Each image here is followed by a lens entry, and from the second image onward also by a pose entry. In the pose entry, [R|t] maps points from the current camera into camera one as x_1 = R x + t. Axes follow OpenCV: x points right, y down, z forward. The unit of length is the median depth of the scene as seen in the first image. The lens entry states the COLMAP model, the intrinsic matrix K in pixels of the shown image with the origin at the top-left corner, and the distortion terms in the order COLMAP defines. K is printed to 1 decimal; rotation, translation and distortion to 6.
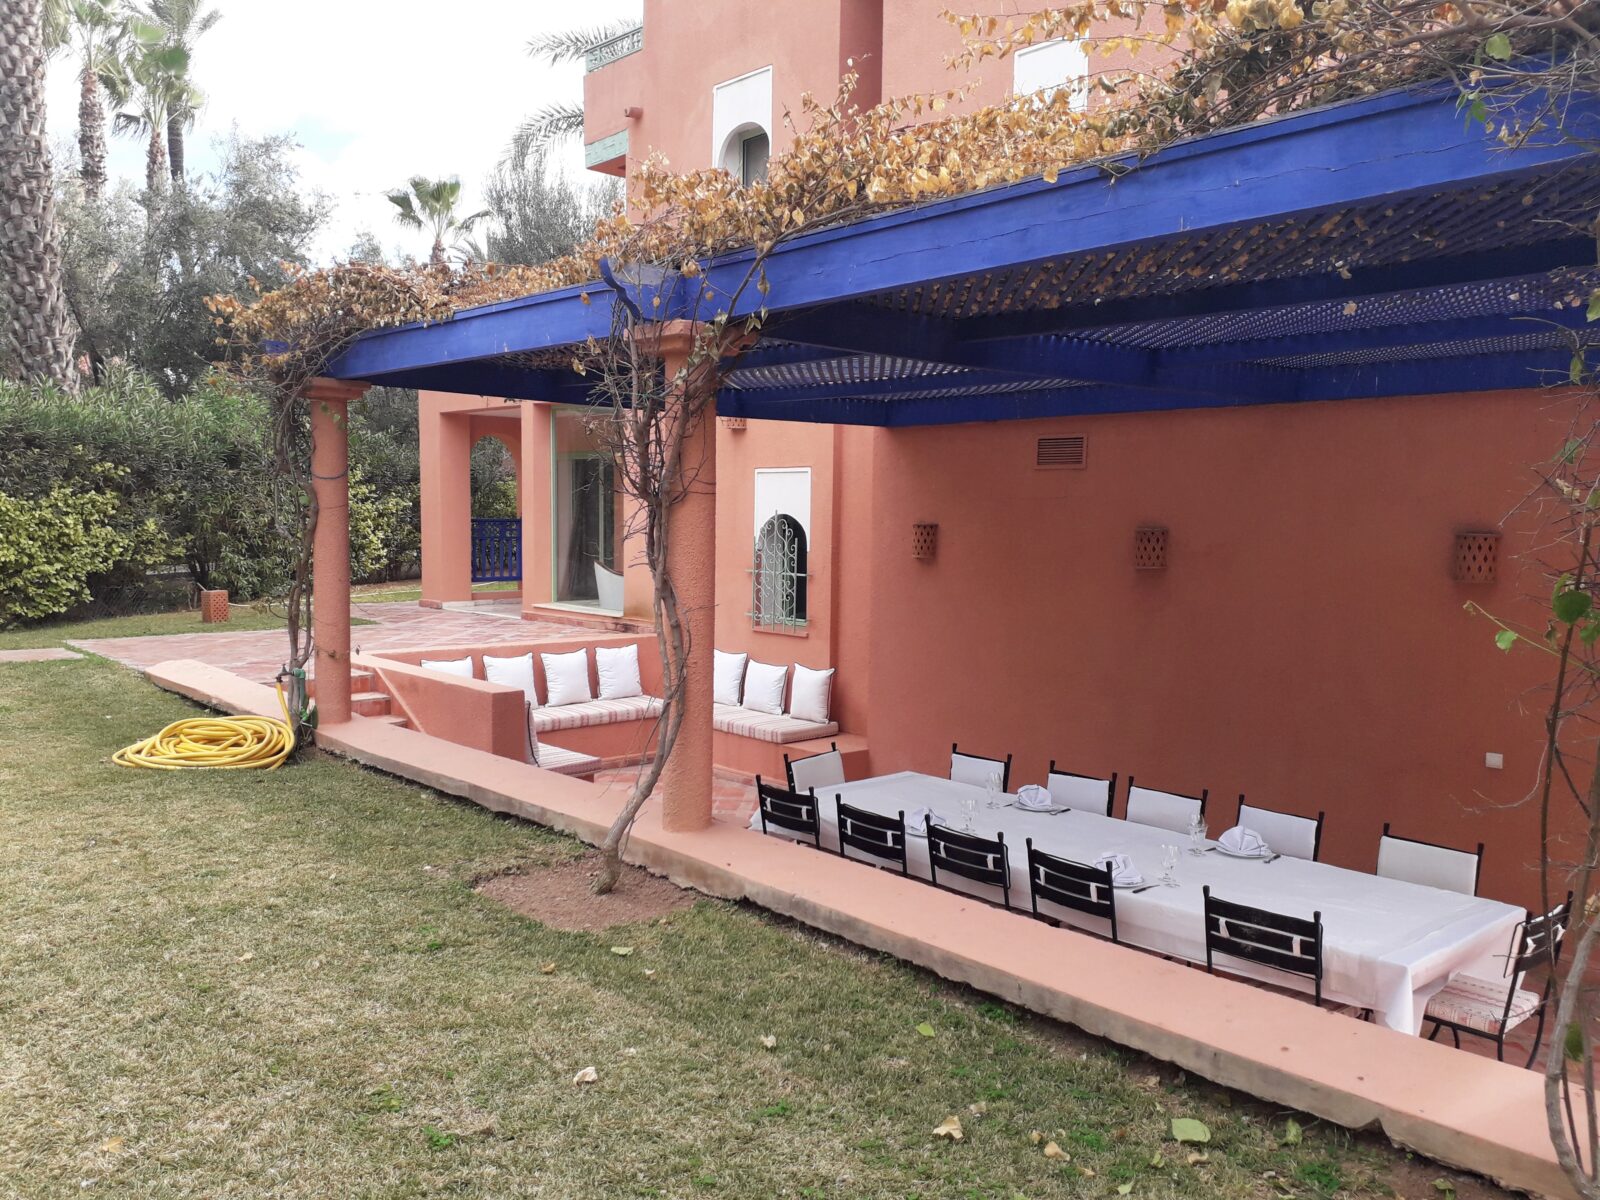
lens RADIAL K [[1263.2, 0, 800.0], [0, 1263.2, 600.0], [0, 0, 1]] dist [0.068406, -0.148625]
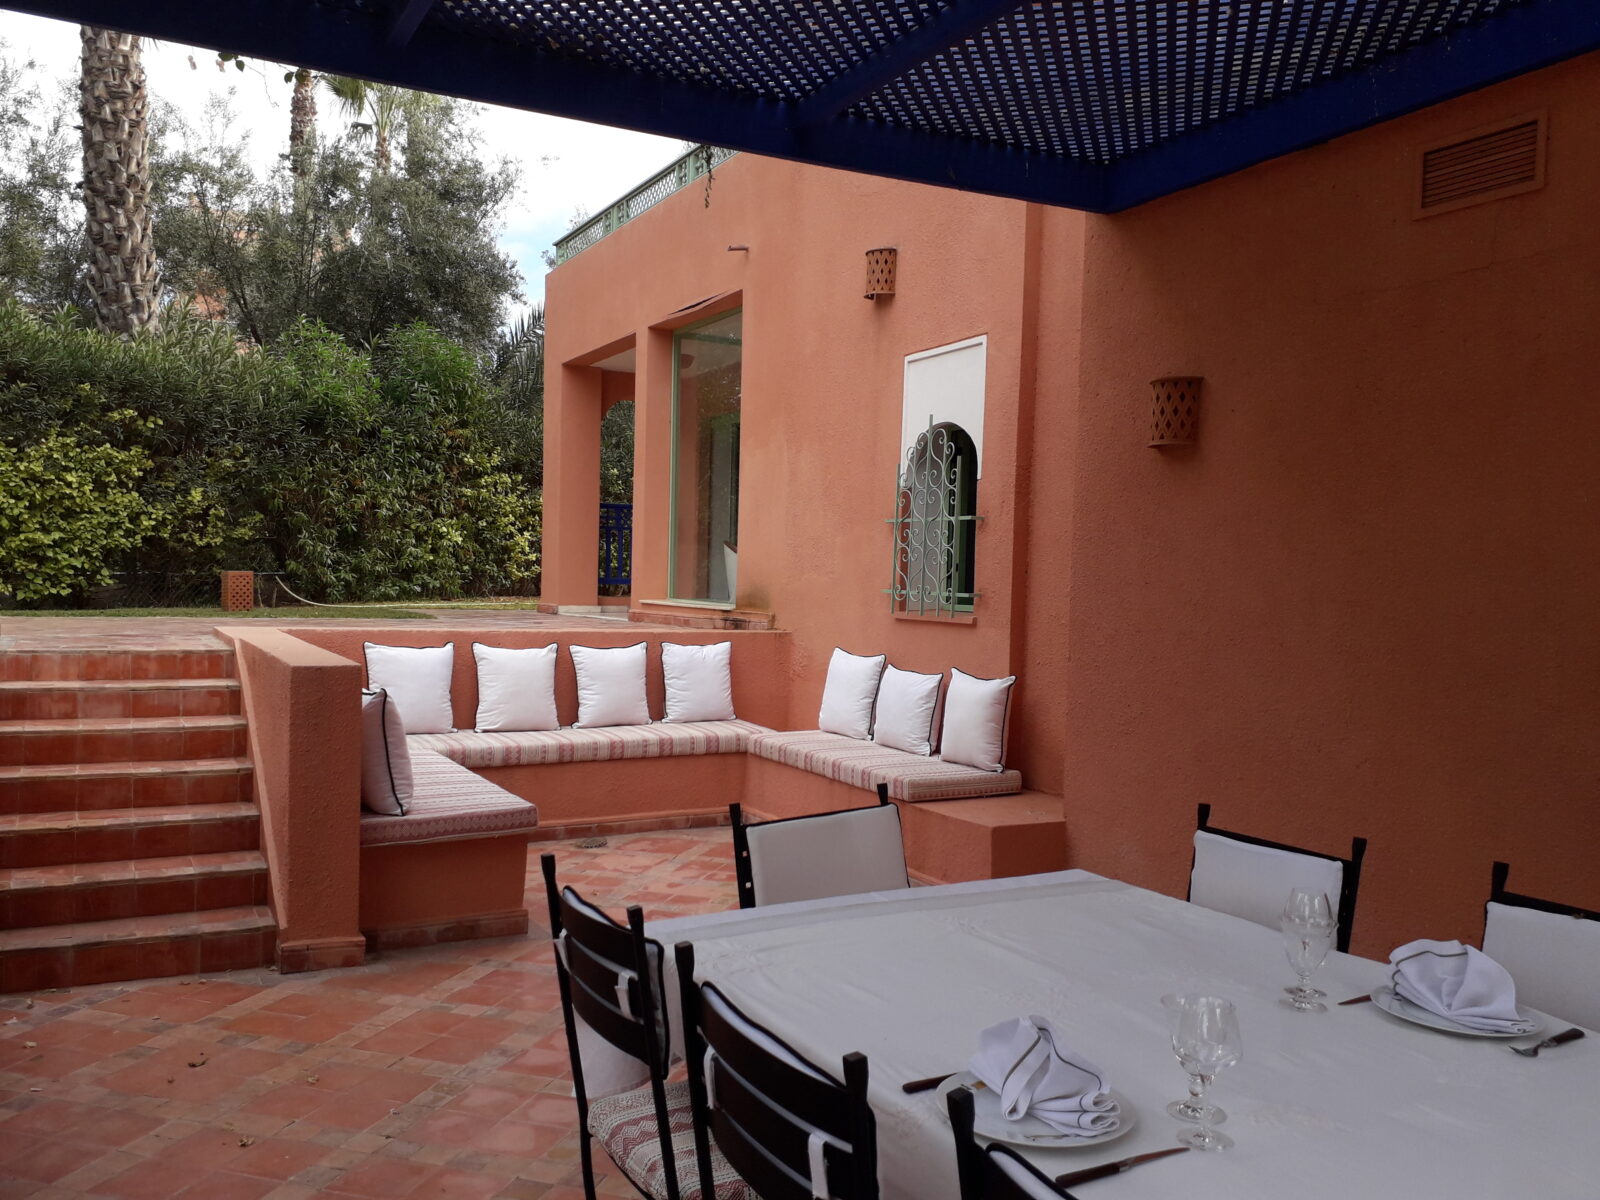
lens RADIAL K [[1297.5, 0, 766.1], [0, 1297.5, 598.0], [0, 0, 1]] dist [0.110224, -0.197001]
pose [[0.967851, 0.014888, -0.251084, 0.050944], [-0.028676, 0.998269, -0.051346, 0.041488], [0.249885, 0.056895, 0.966603, 0.316818]]
